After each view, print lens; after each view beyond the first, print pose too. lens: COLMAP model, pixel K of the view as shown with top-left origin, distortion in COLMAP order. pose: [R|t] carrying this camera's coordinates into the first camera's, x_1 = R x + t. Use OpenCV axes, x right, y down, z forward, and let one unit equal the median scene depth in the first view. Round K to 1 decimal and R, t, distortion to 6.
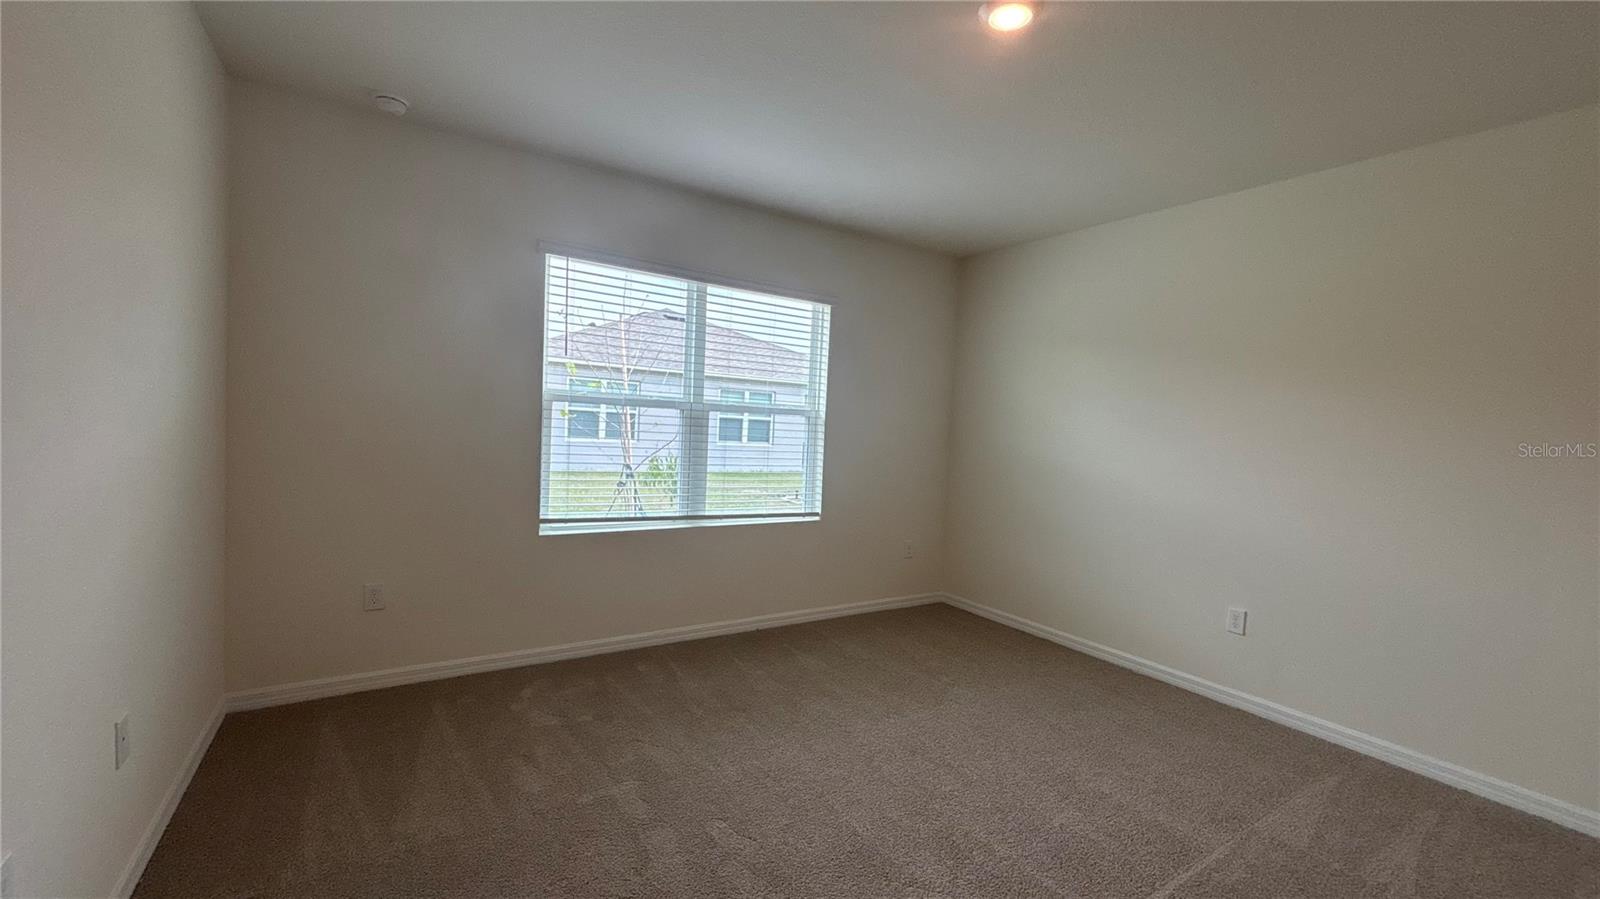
lens RADIAL K [[644.4, 0, 801.9], [0, 644.4, 452.8], [0, 0, 1]] dist [0.001380, -0.000439]
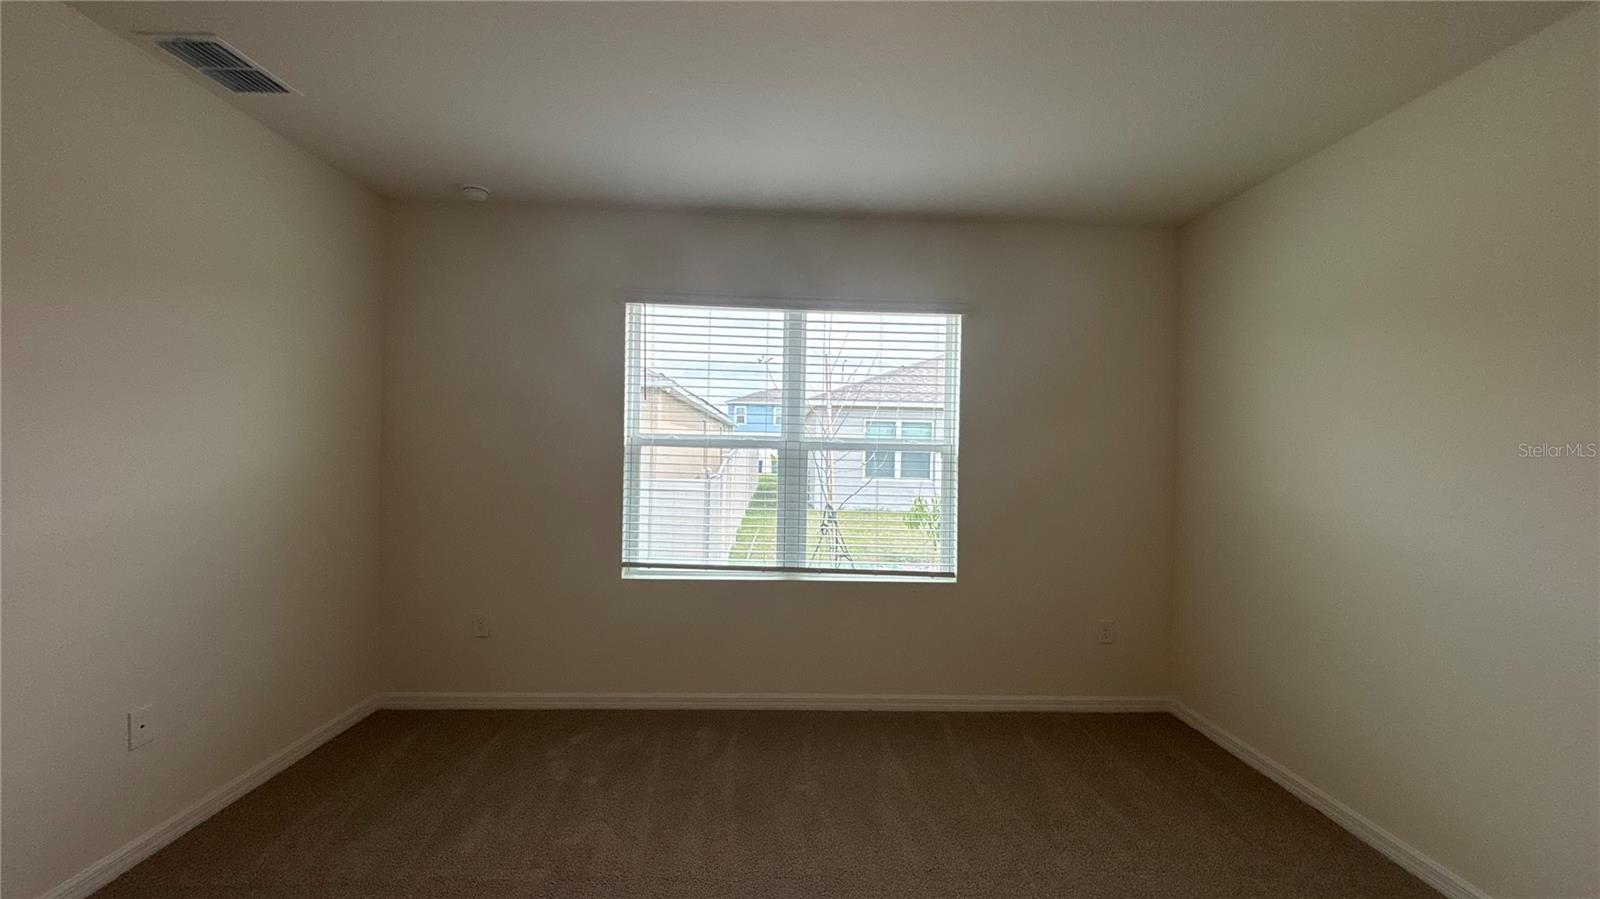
lens RADIAL K [[644.4, 0, 801.9], [0, 644.4, 452.8], [0, 0, 1]] dist [0.001380, -0.000439]
pose [[0.860114, -0.034972, -0.508901, 0.305682], [-0.002316, 0.997369, -0.072455, 0.003702], [0.510096, 0.063498, 0.857770, 0.234501]]
